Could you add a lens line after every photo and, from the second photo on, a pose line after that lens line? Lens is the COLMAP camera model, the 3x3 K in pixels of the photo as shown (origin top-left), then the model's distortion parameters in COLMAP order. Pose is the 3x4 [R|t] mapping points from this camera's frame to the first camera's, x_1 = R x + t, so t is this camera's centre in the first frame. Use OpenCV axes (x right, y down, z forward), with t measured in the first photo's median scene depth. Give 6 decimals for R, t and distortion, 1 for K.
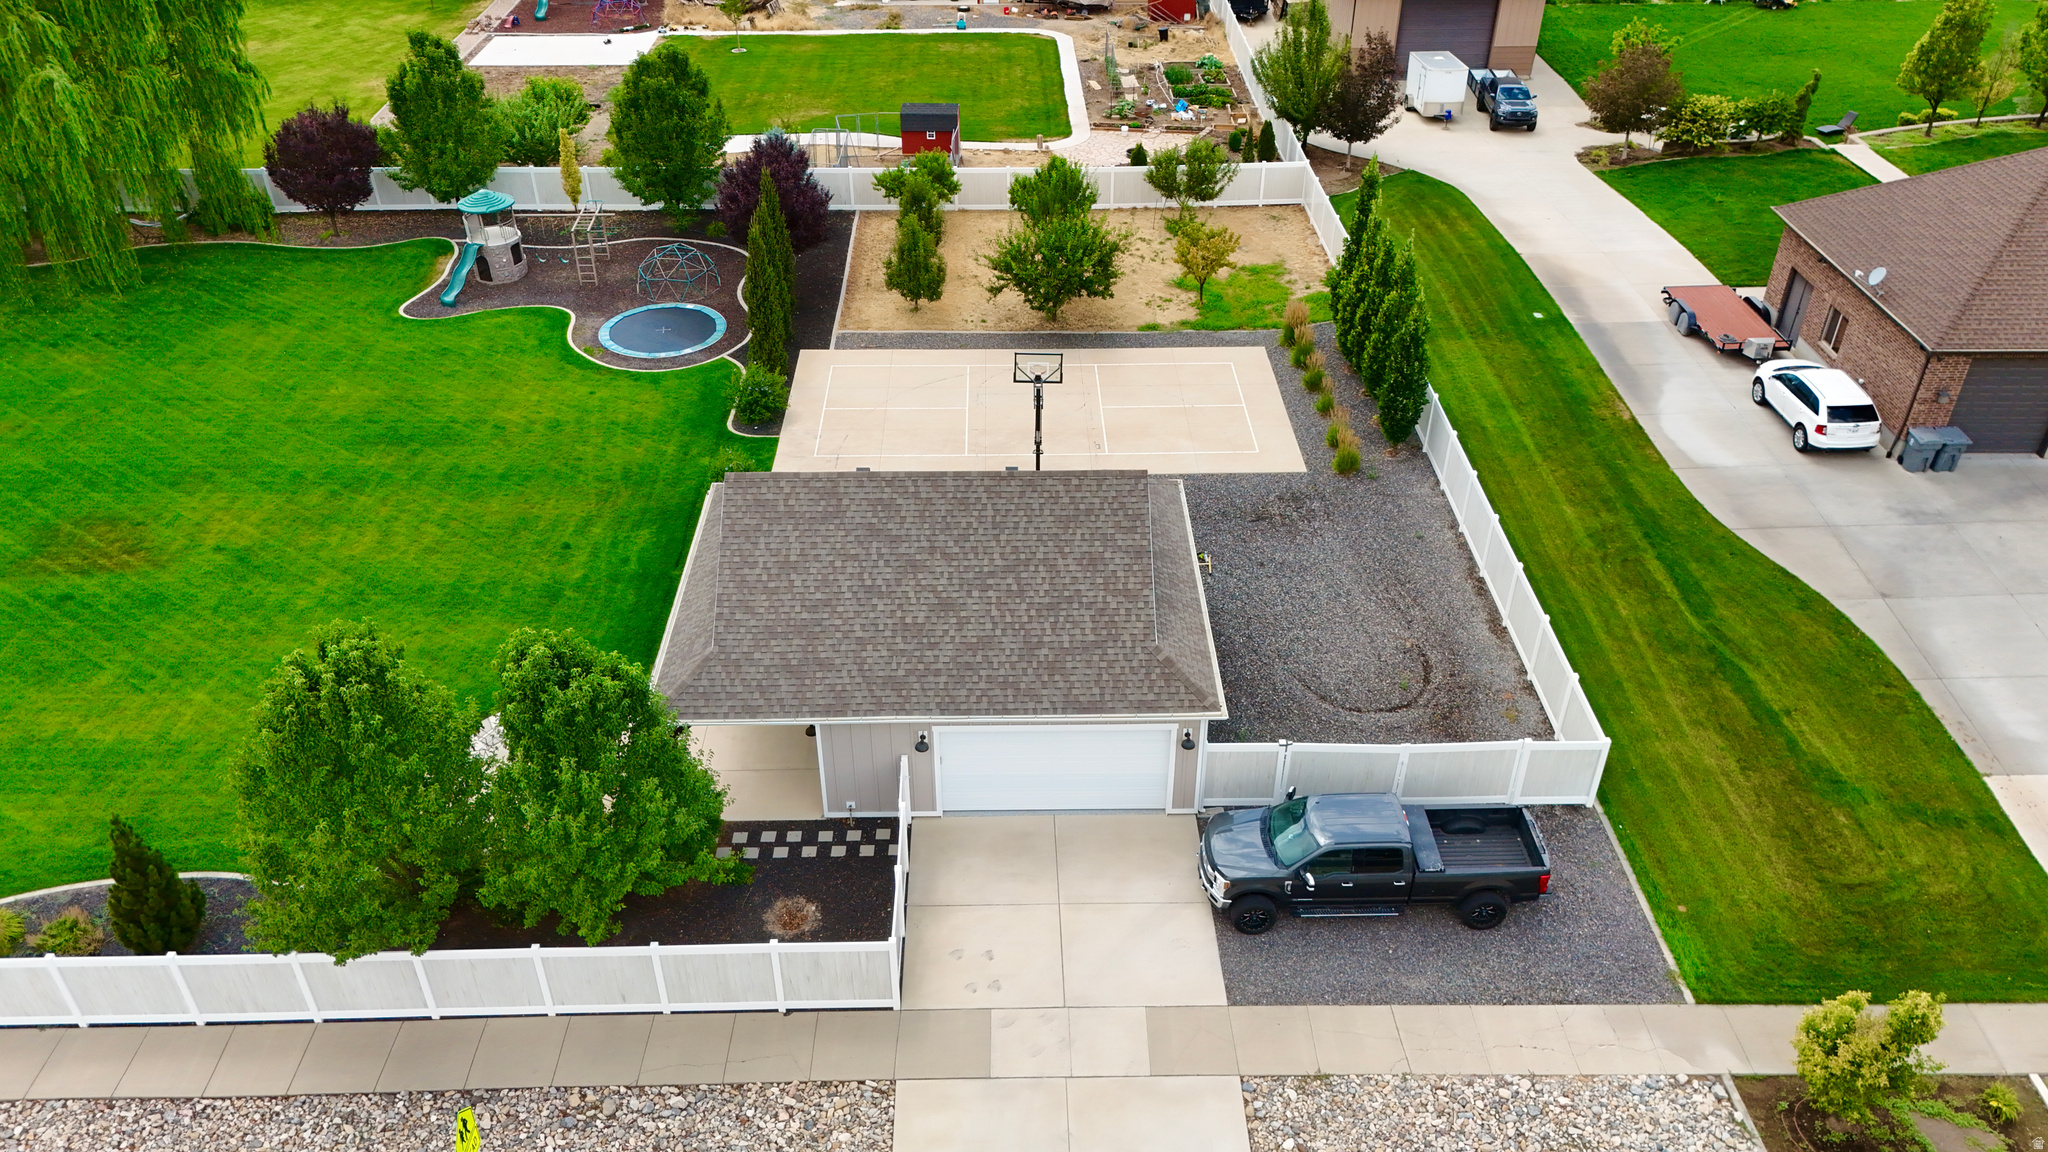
lens RADIAL K [[1508.1, 0, 1020.5], [0, 1508.1, 574.5], [0, 0, 1]] dist [0.083763, -0.088166]
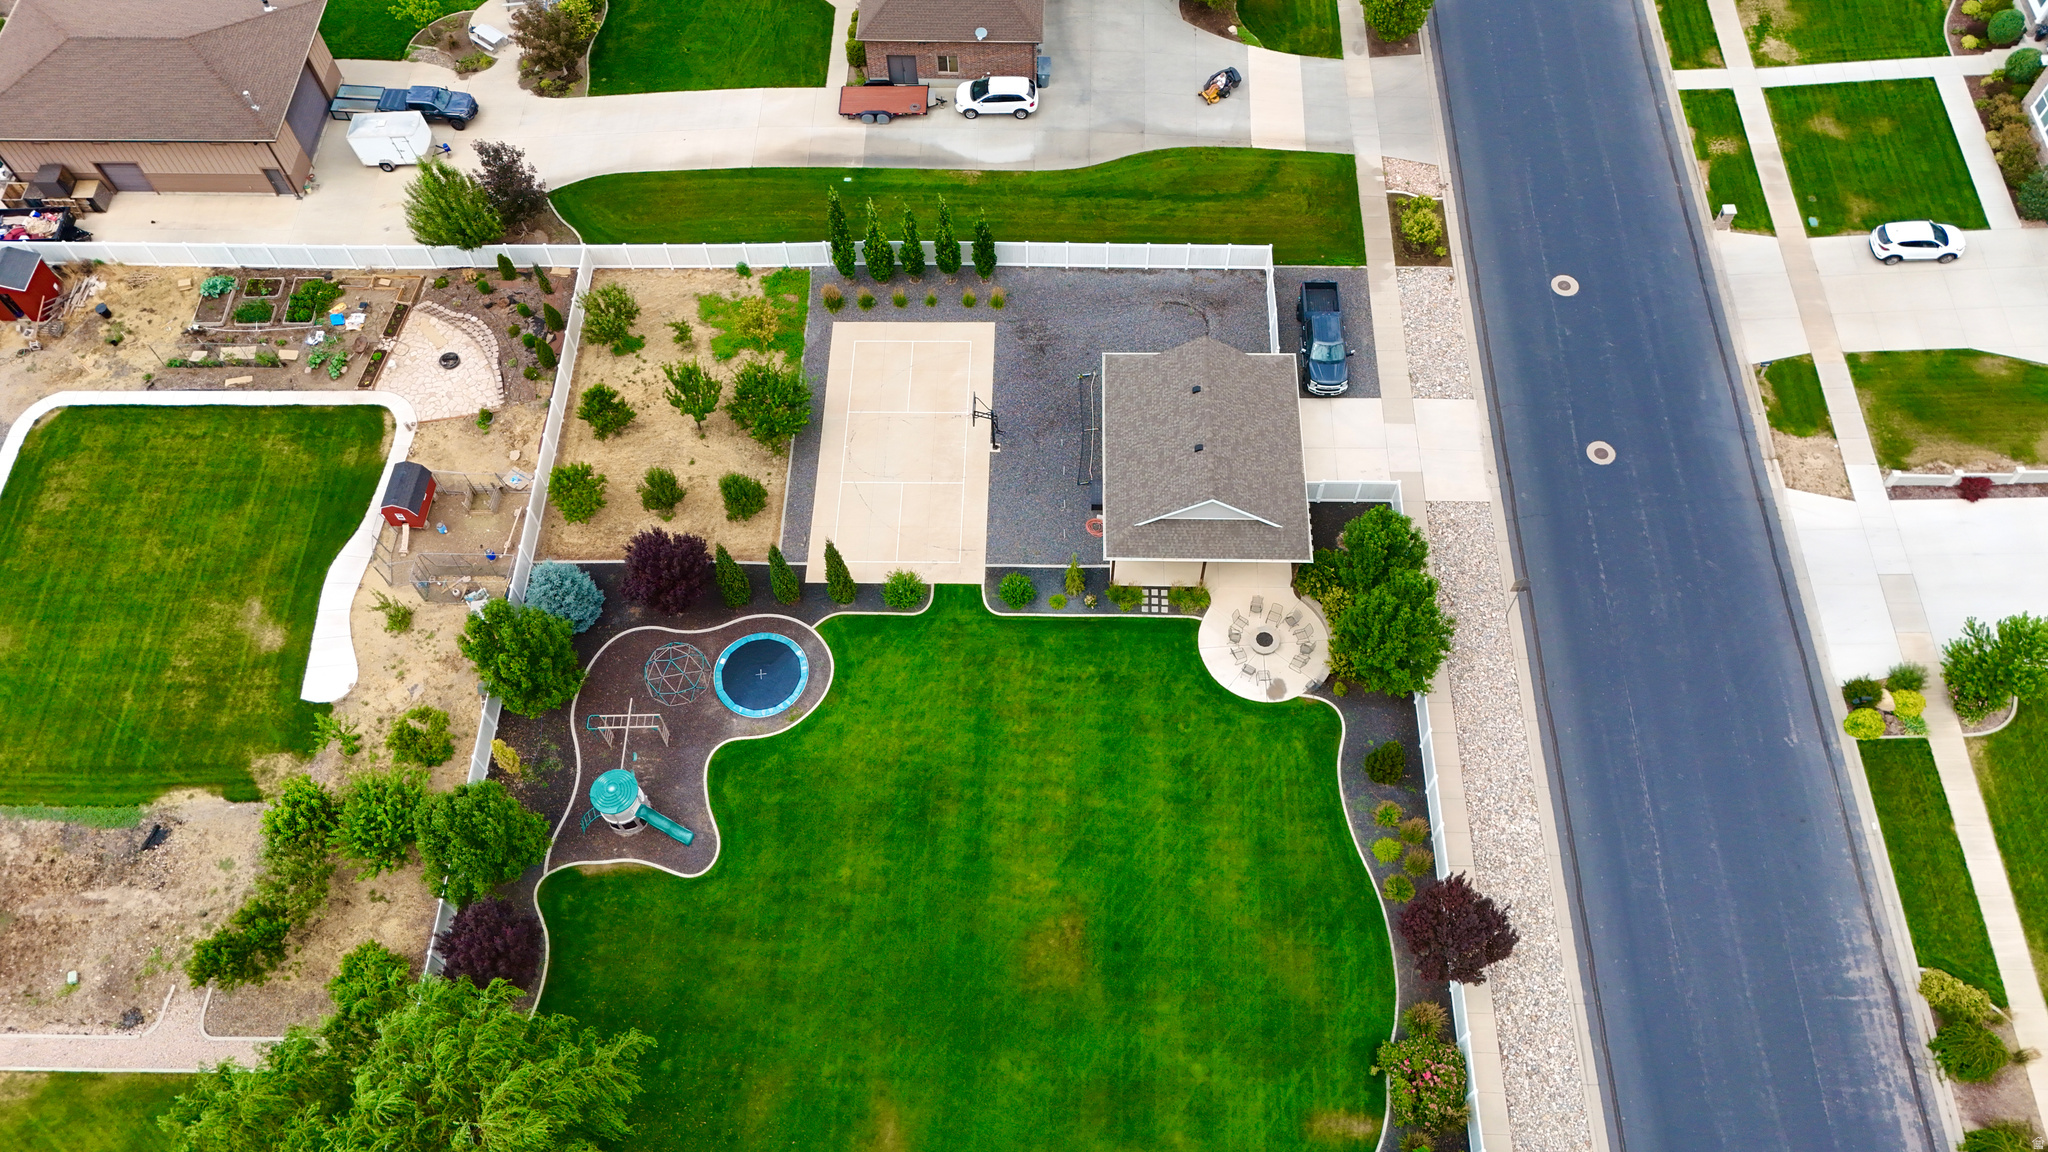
lens RADIAL K [[1508.1, 0, 1020.5], [0, 1508.1, 574.5], [0, 0, 1]] dist [0.083763, -0.088166]
pose [[0.038713, -0.864187, 0.501679, -0.808647], [0.582050, 0.427592, 0.691652, -0.973458], [-0.812231, 0.265226, 0.519554, 0.111142]]
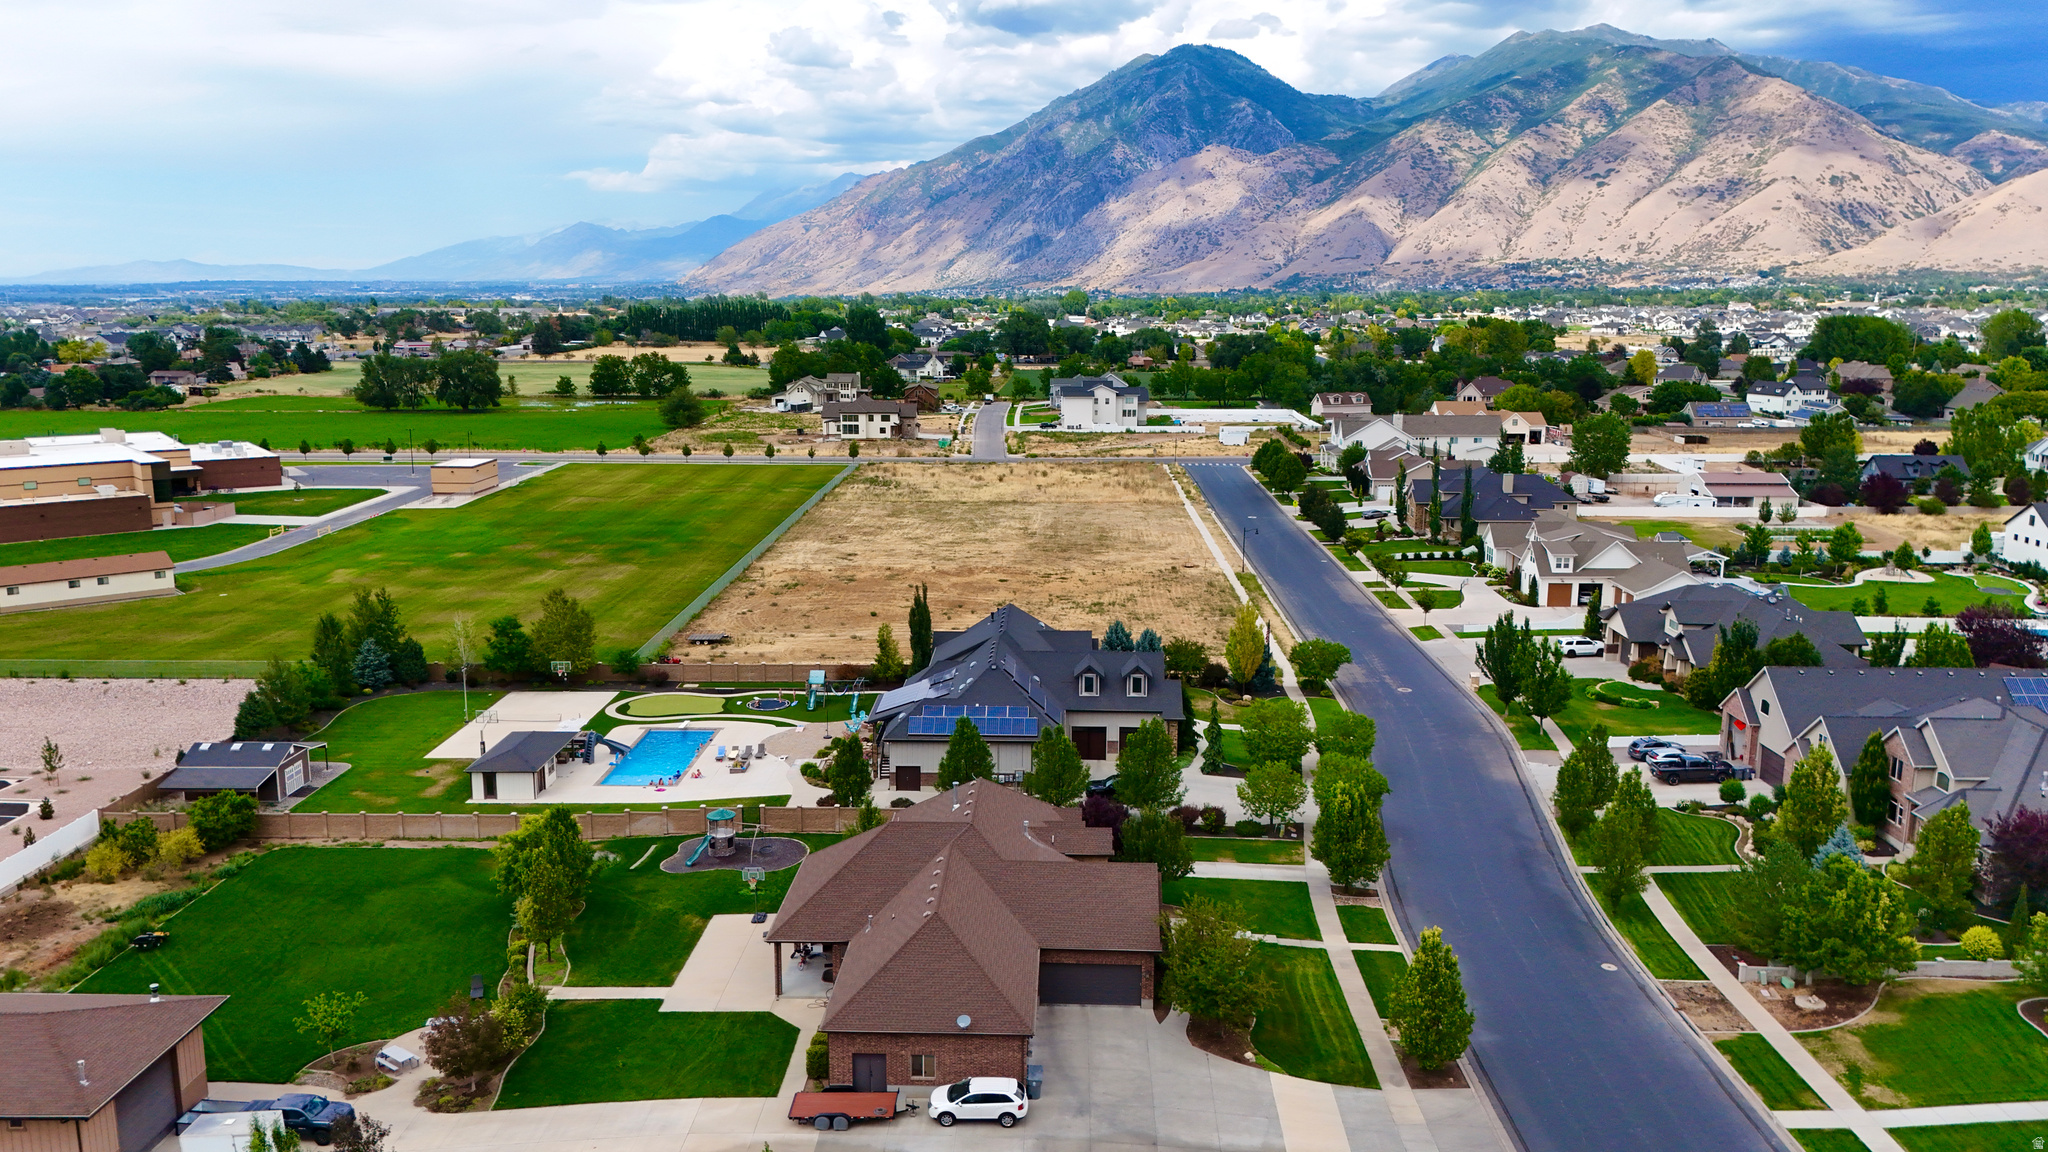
lens RADIAL K [[1508.1, 0, 1020.5], [0, 1508.1, 574.5], [0, 0, 1]] dist [0.083763, -0.088166]
pose [[0.039568, -0.187766, 0.981417, -0.805275], [0.566120, 0.813552, 0.132825, -0.633105], [-0.823373, 0.550344, 0.138489, 0.356391]]
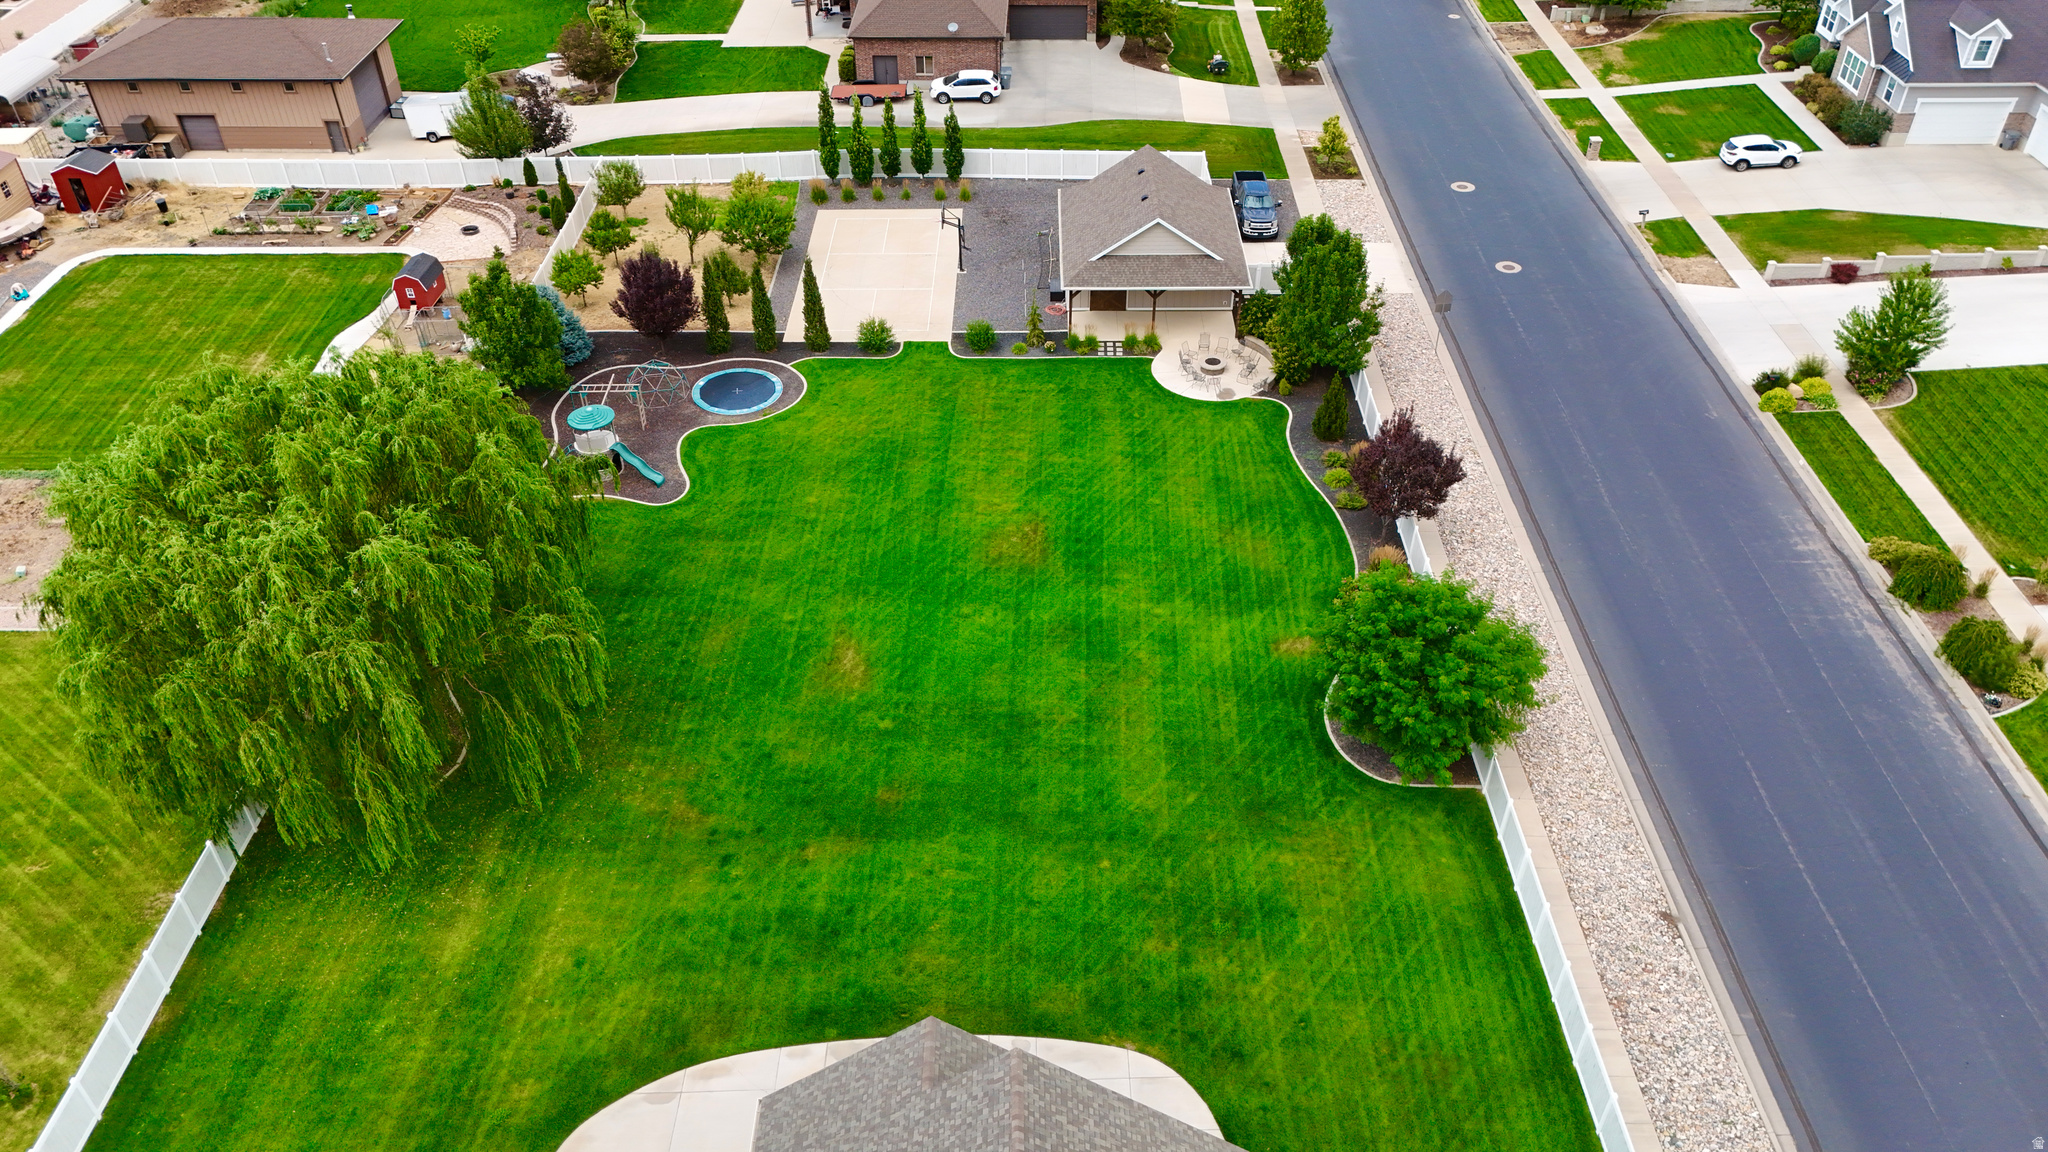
lens RADIAL K [[1508.1, 0, 1020.5], [0, 1508.1, 574.5], [0, 0, 1]] dist [0.083763, -0.088166]
pose [[0.023874, -0.609340, 0.792550, -1.425208], [0.572852, 0.658053, 0.488678, -0.577338], [-0.819311, 0.442347, 0.364772, 0.356564]]
